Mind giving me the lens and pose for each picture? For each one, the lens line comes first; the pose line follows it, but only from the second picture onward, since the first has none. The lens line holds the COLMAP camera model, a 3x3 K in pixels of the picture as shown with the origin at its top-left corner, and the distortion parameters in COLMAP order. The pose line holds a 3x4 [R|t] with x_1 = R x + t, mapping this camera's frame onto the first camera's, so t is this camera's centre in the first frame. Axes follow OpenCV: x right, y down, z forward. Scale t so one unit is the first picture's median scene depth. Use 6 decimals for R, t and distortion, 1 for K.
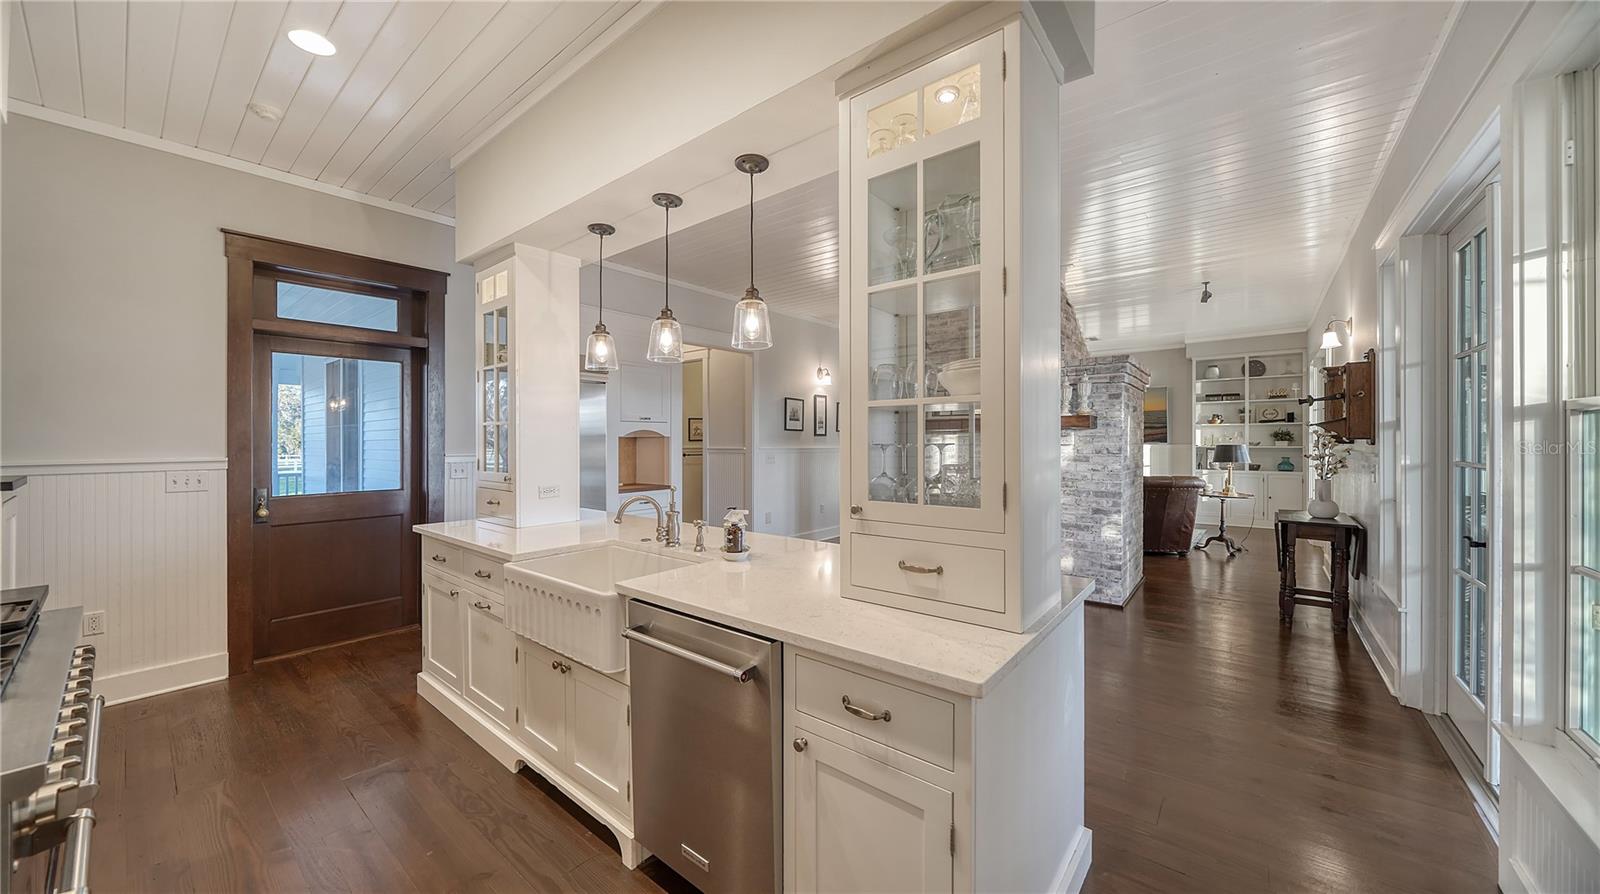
lens RADIAL K [[557.3, 0, 803.1], [0, 557.3, 436.0], [0, 0, 1]] dist [-0.003288, -0.000049]
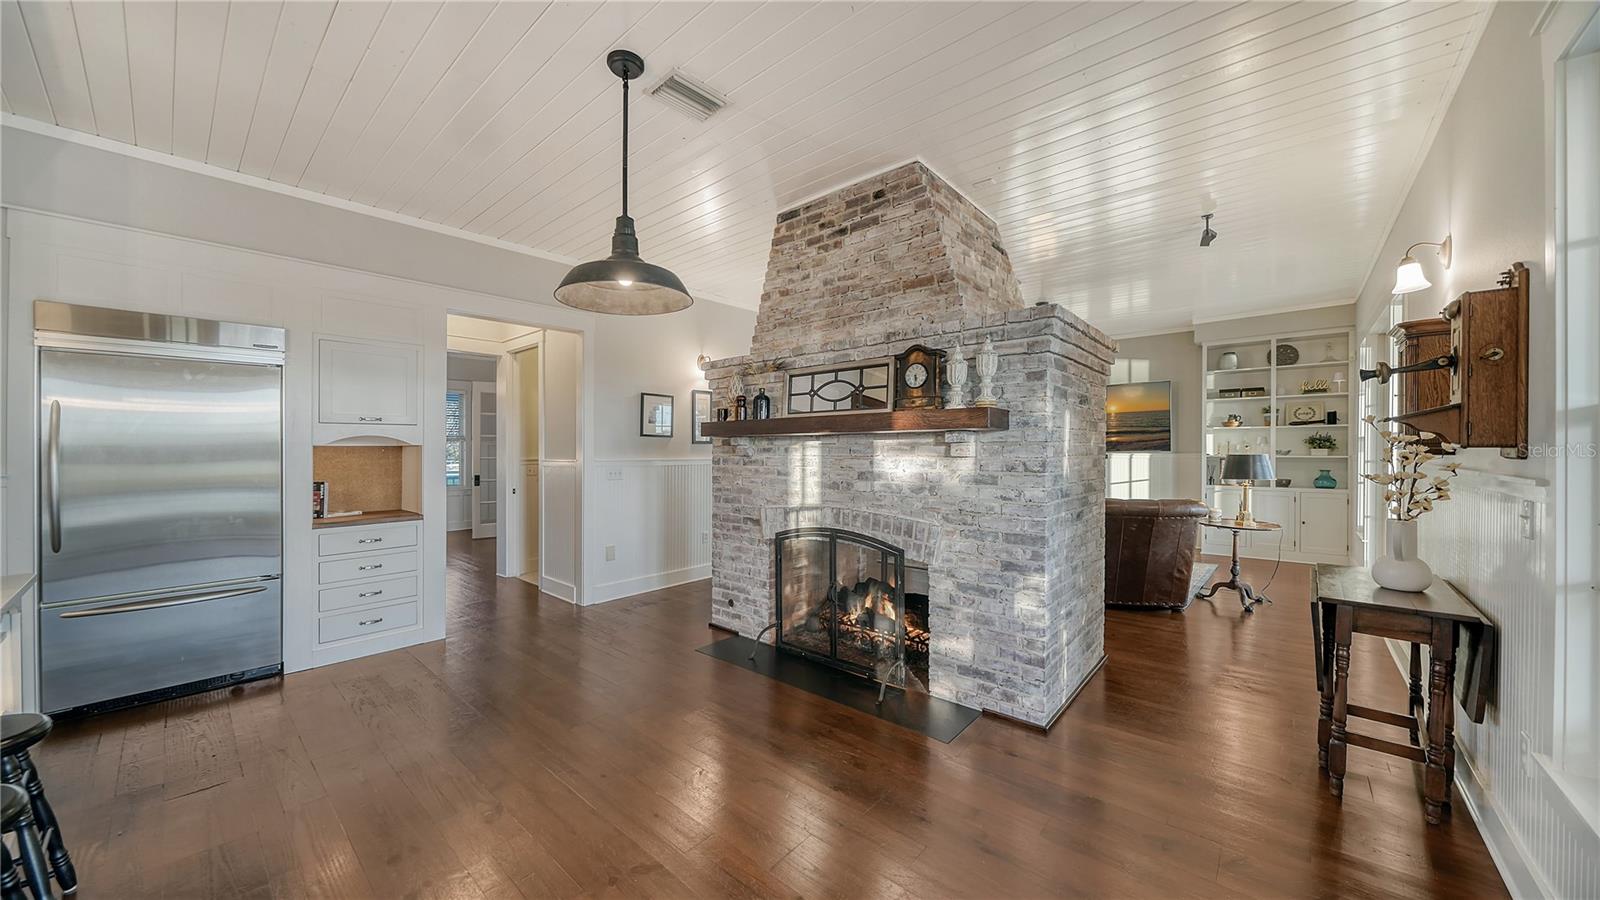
lens RADIAL K [[557.3, 0, 802.4], [0, 557.3, 448.6], [0, 0, 1]] dist [-0.003288, -0.000049]
pose [[0.999328, -0.002450, -0.036563, 0.316591], [0.002757, 0.999961, 0.008352, 0.000956], [0.036541, -0.008447, 0.999296, 0.374923]]
